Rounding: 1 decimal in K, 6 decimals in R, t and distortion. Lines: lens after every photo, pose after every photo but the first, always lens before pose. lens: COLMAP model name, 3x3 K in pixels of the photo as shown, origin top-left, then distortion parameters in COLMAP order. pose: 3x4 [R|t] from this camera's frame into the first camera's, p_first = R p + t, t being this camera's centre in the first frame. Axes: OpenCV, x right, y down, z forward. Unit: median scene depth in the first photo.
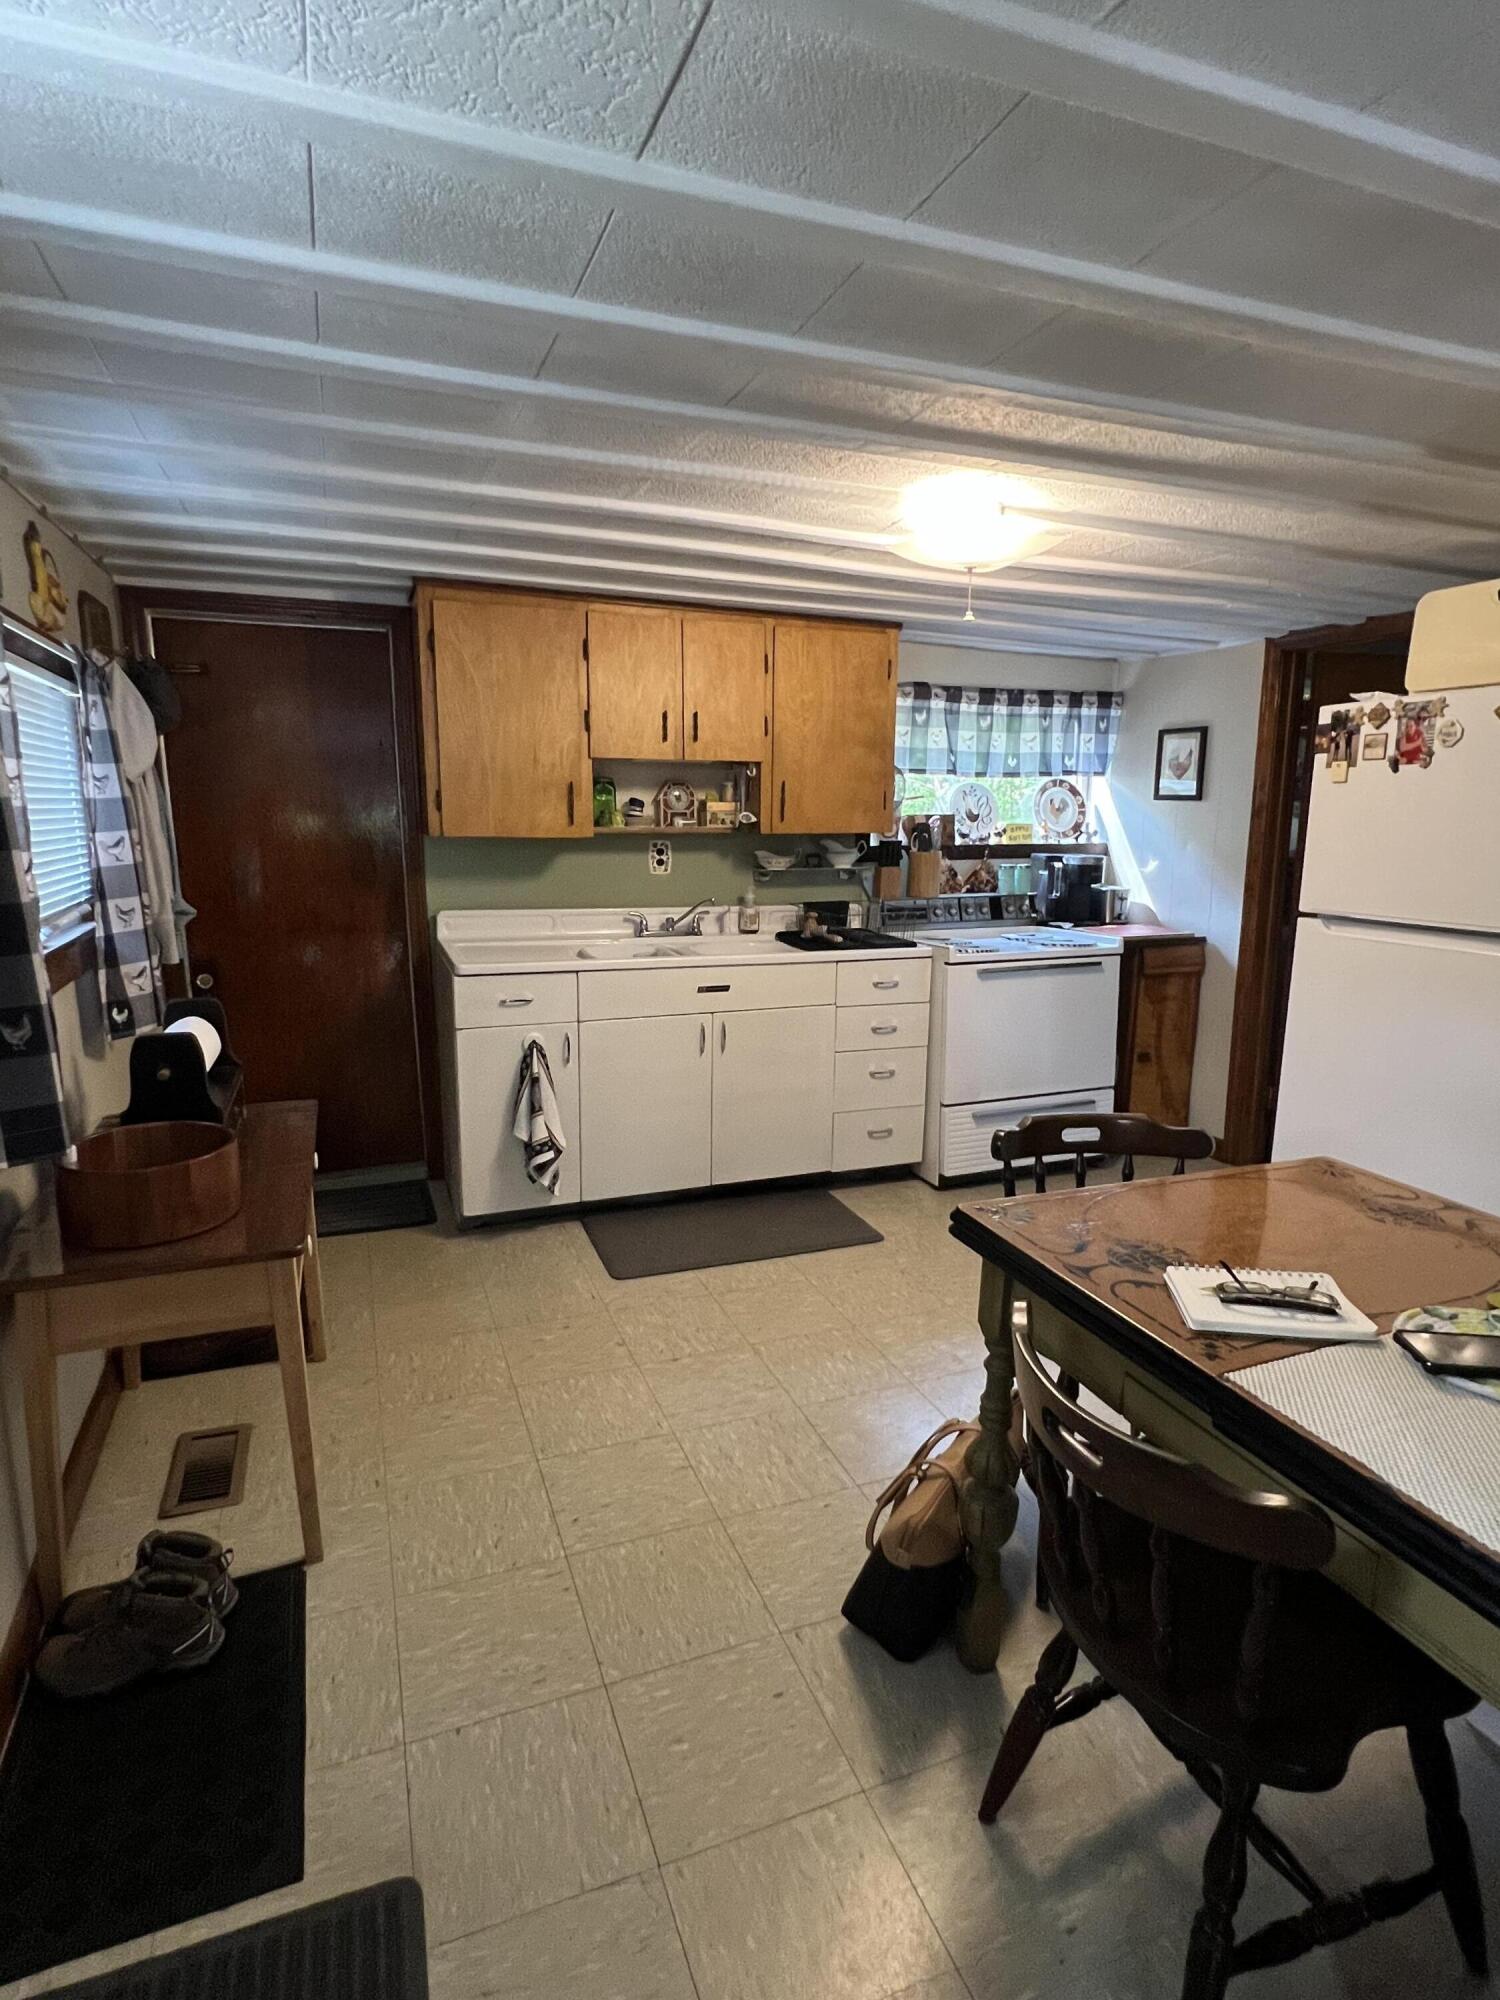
lens RADIAL K [[1037.4, 0, 745.4], [0, 1037.4, 994.9], [0, 0, 1]] dist [-0.001767, -0.000099]
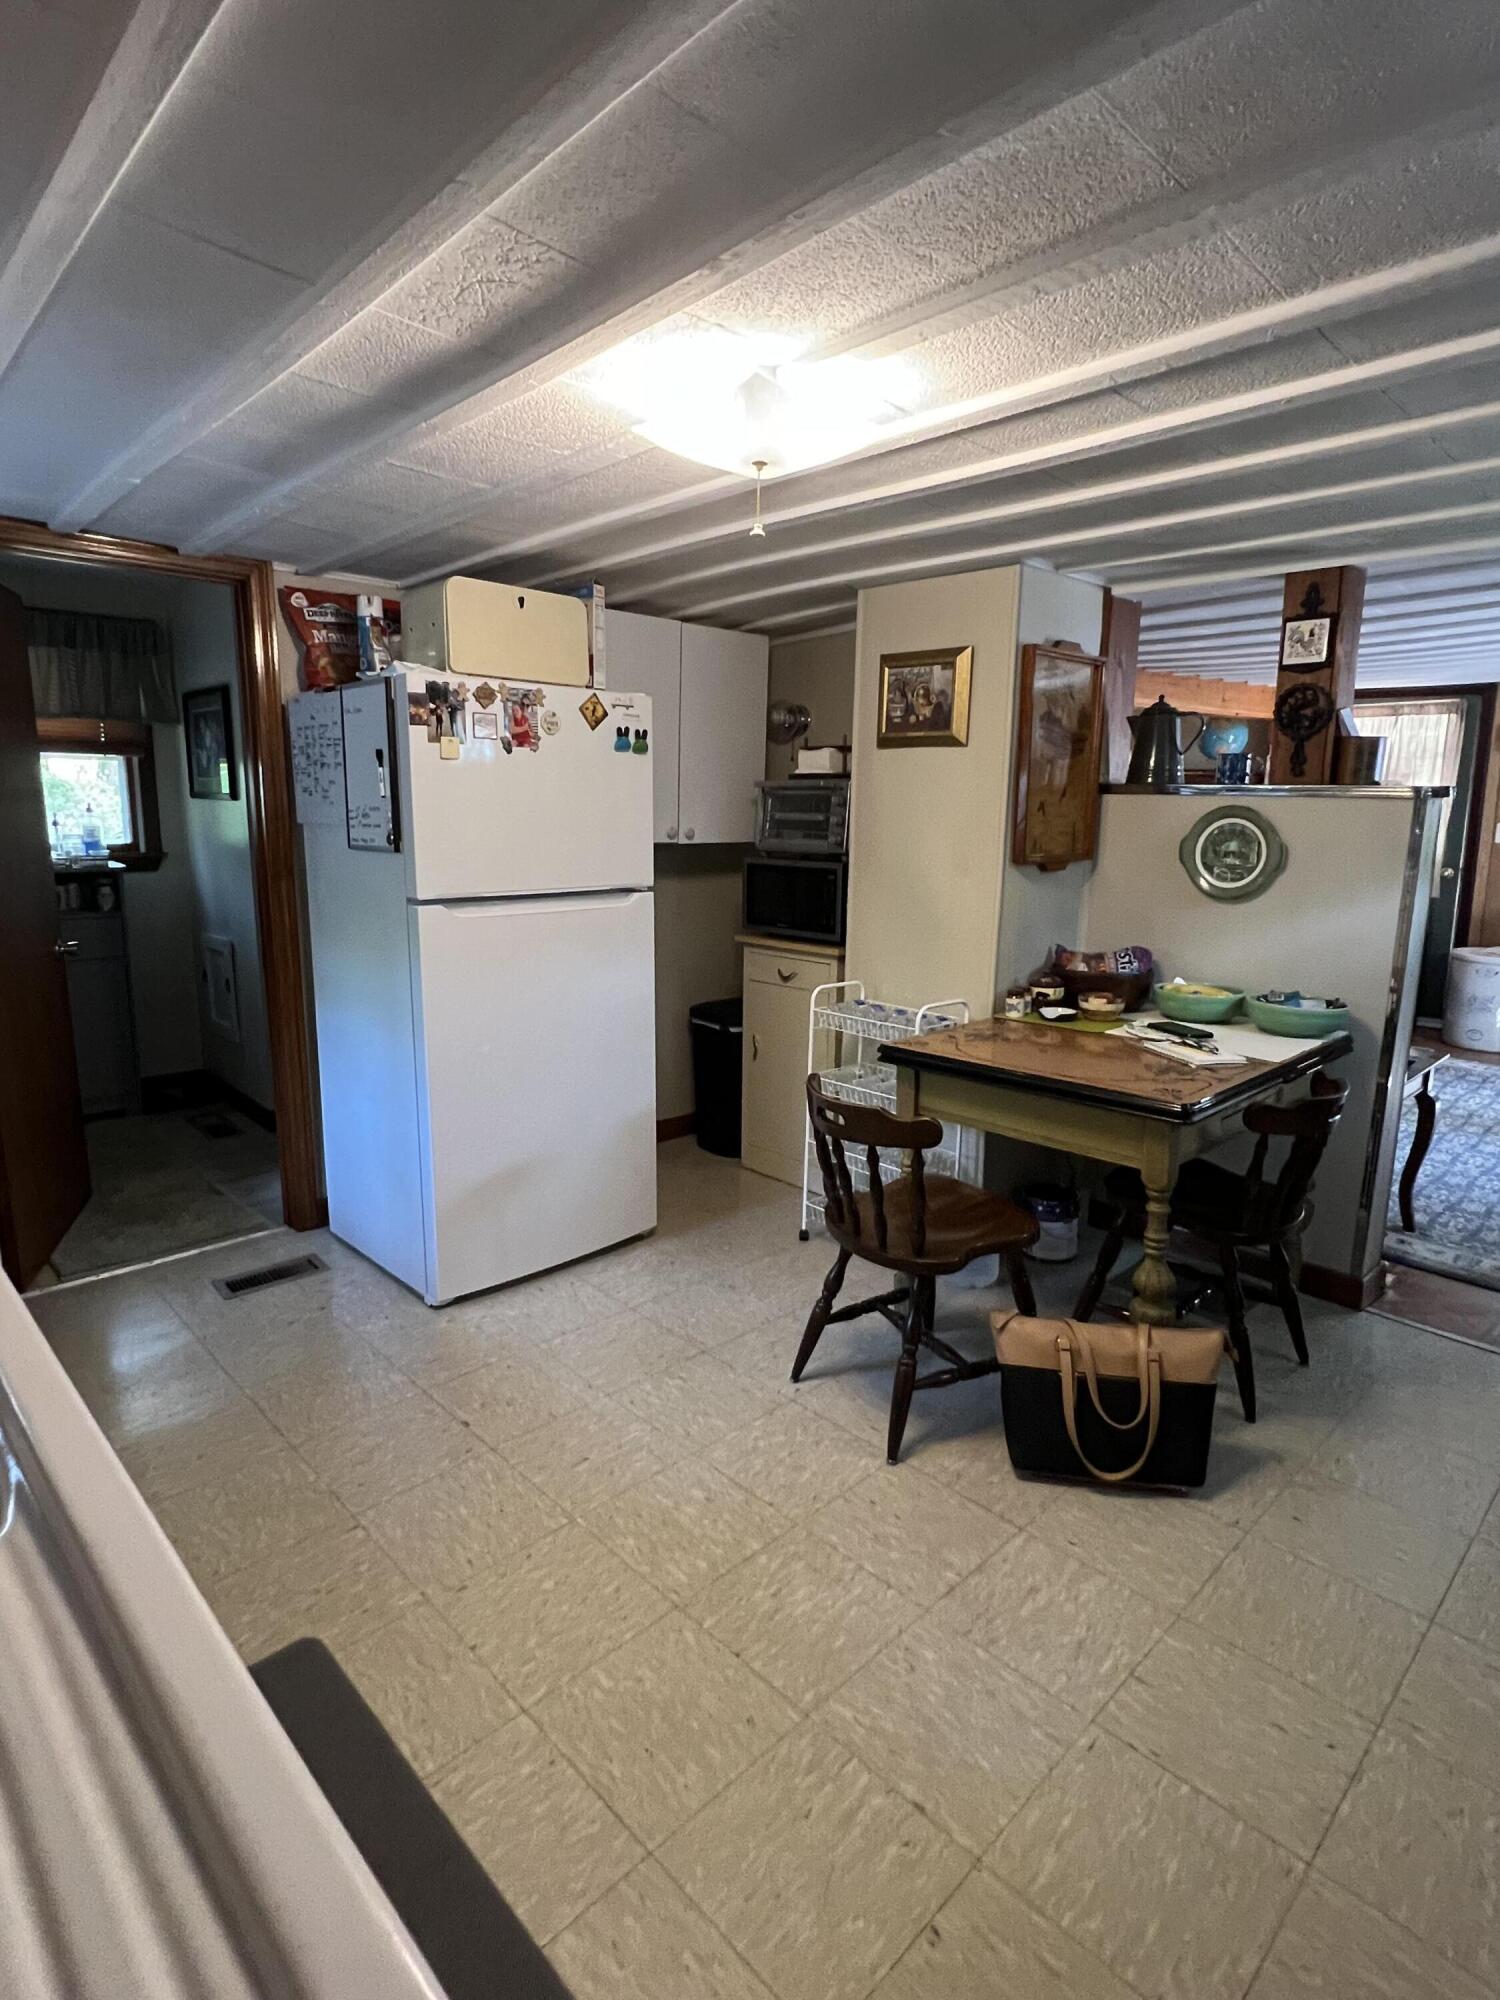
lens RADIAL K [[1037.4, 0, 745.4], [0, 1037.4, 994.9], [0, 0, 1]] dist [-0.001767, -0.000099]
pose [[-0.393054, -0.173258, 0.903045, -0.467367], [0.148042, 0.957352, 0.248113, -0.209494], [-0.907520, 0.231210, -0.350642, 1.230869]]
